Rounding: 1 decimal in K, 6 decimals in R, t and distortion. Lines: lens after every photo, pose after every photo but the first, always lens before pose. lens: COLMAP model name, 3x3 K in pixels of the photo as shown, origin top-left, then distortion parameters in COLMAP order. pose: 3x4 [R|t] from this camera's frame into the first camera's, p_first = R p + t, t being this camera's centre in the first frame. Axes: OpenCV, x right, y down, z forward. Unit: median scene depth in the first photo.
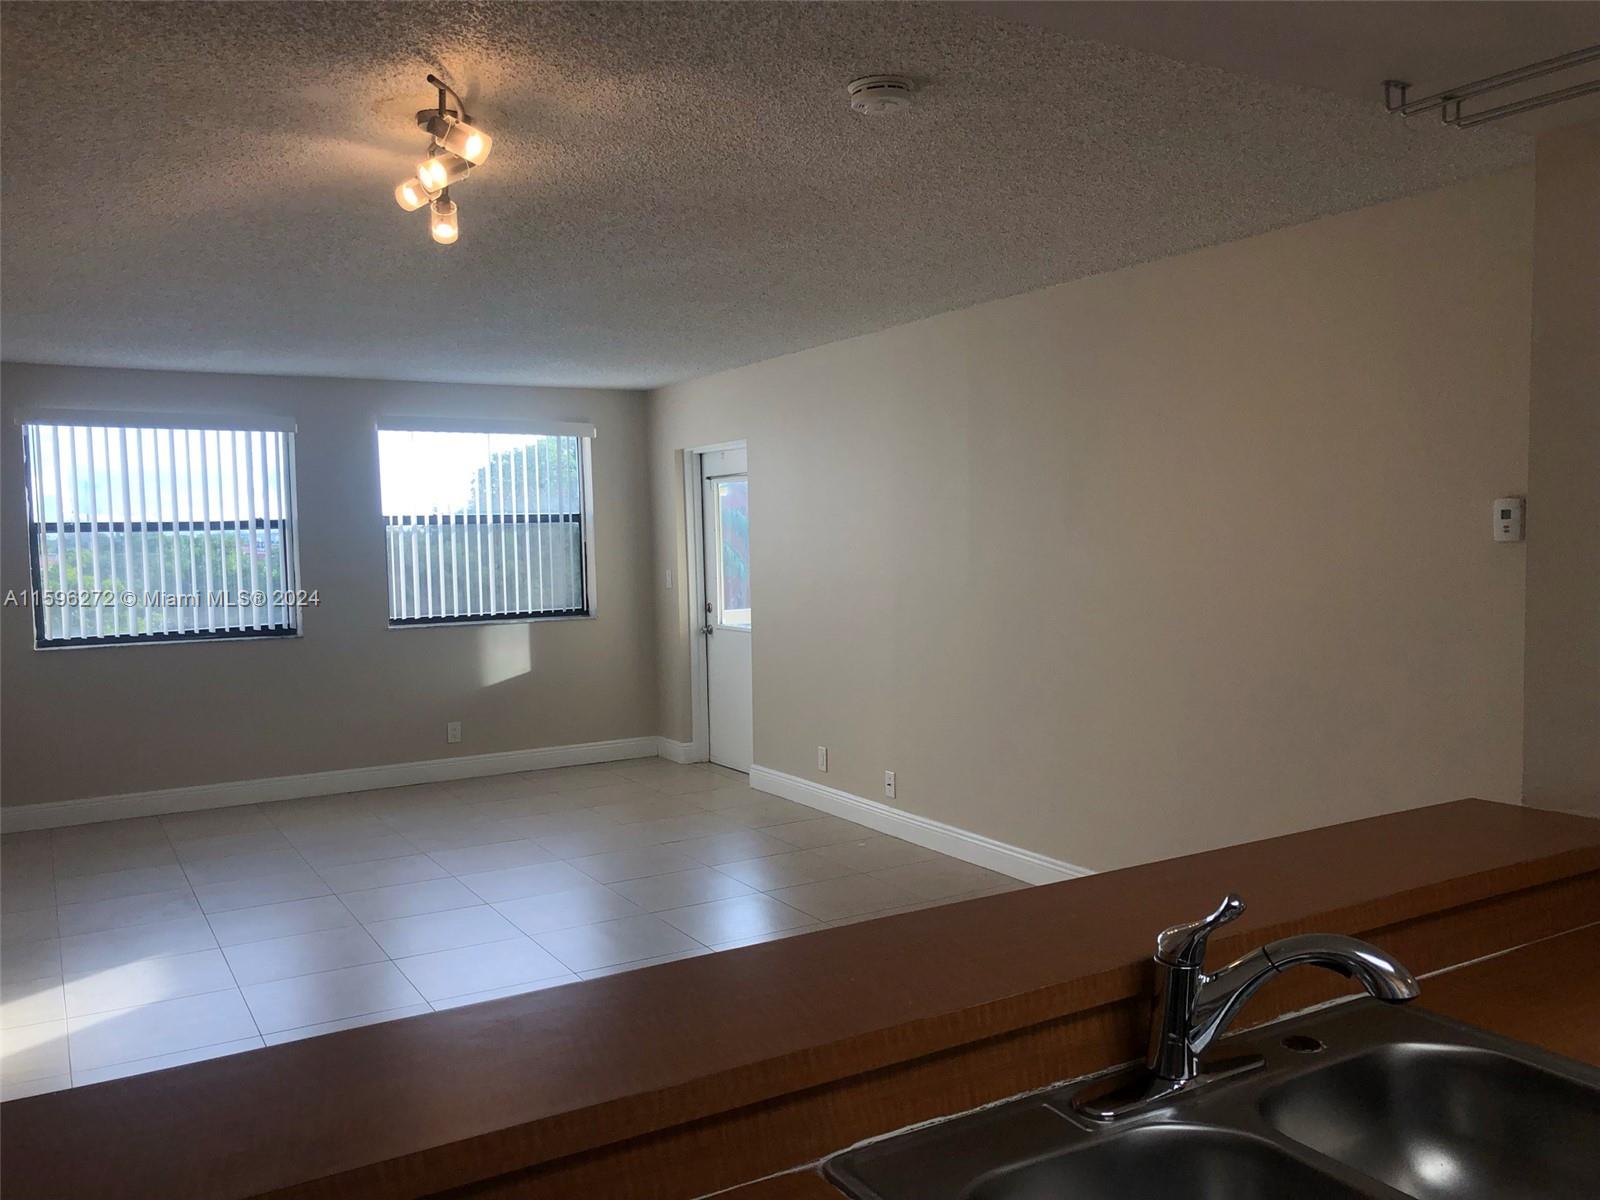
lens RADIAL K [[1296.7, 0, 807.6], [0, 1296.7, 617.1], [0, 0, 1]] dist [0.048382, -0.088752]
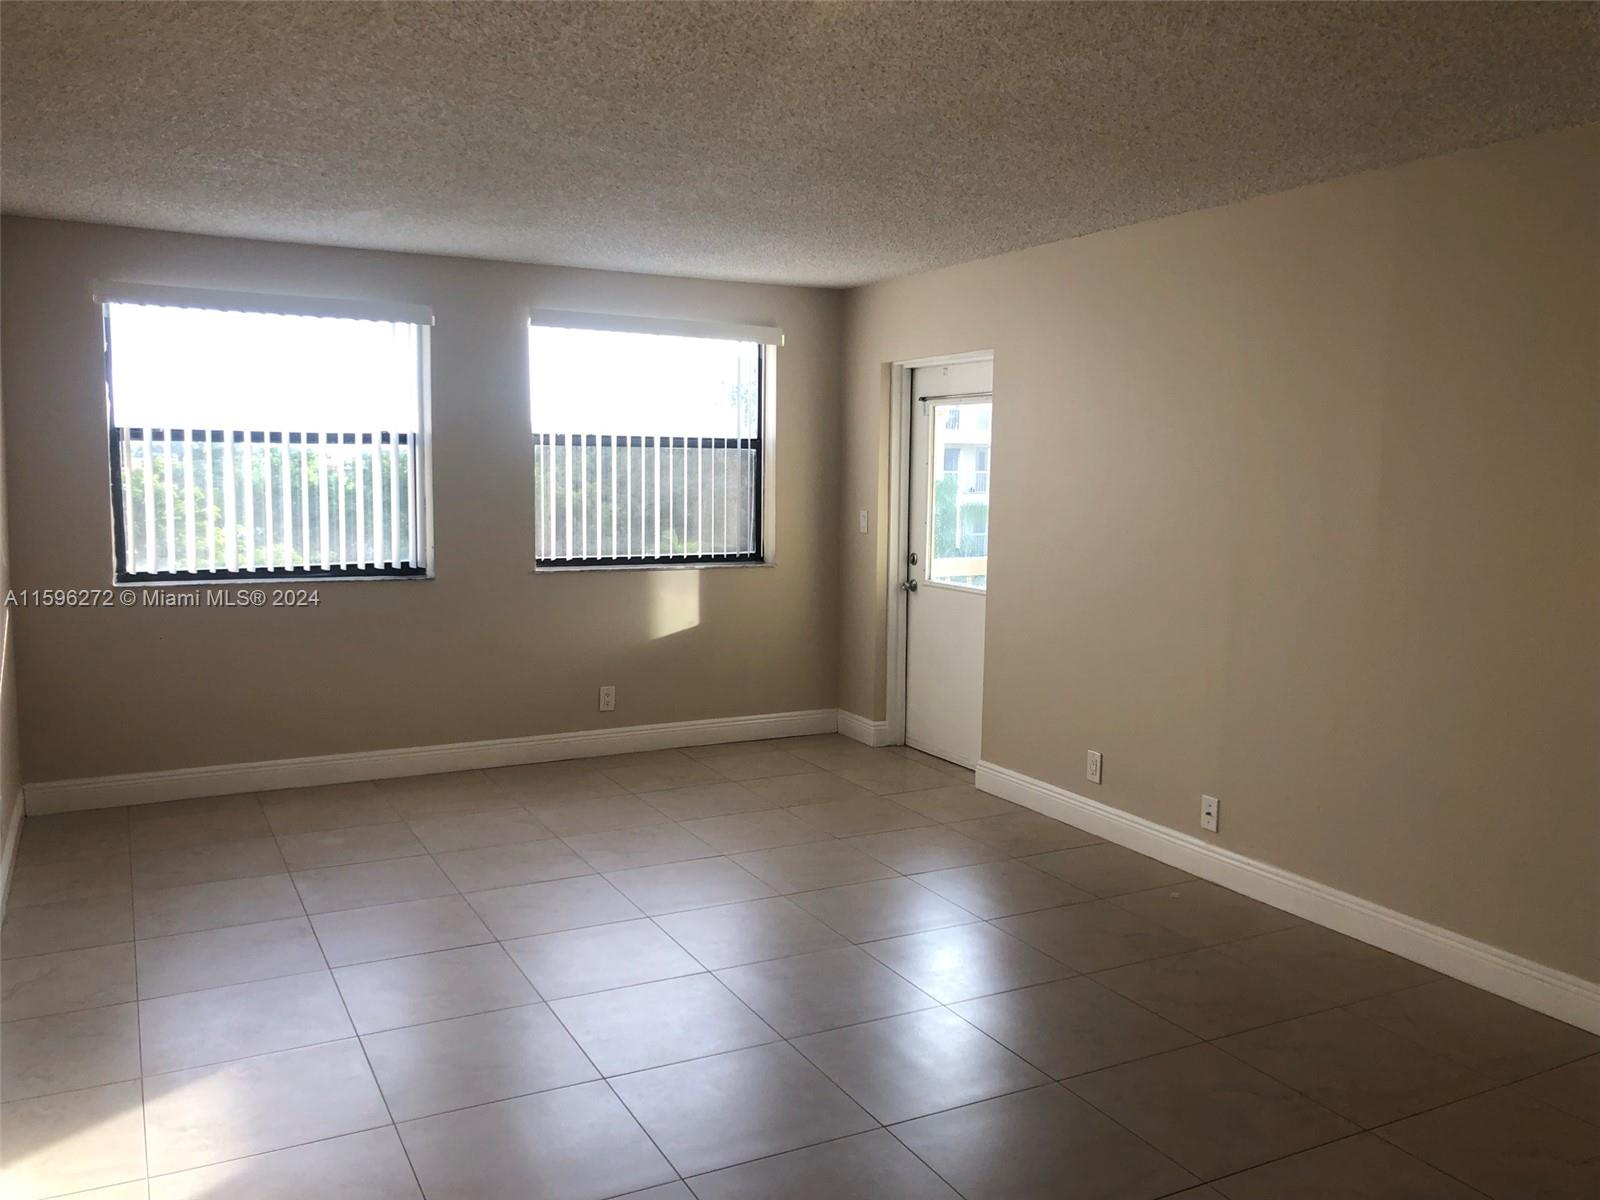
lens RADIAL K [[1292.1, 0, 800.0], [0, 1292.1, 600.0], [0, 0, 1]] dist [0.079099, -0.183632]
pose [[0.997768, 0.039494, -0.053839, -0.110139], [-0.037242, 0.998414, 0.042215, -0.013903], [0.055421, -0.040116, 0.997657, 0.193185]]
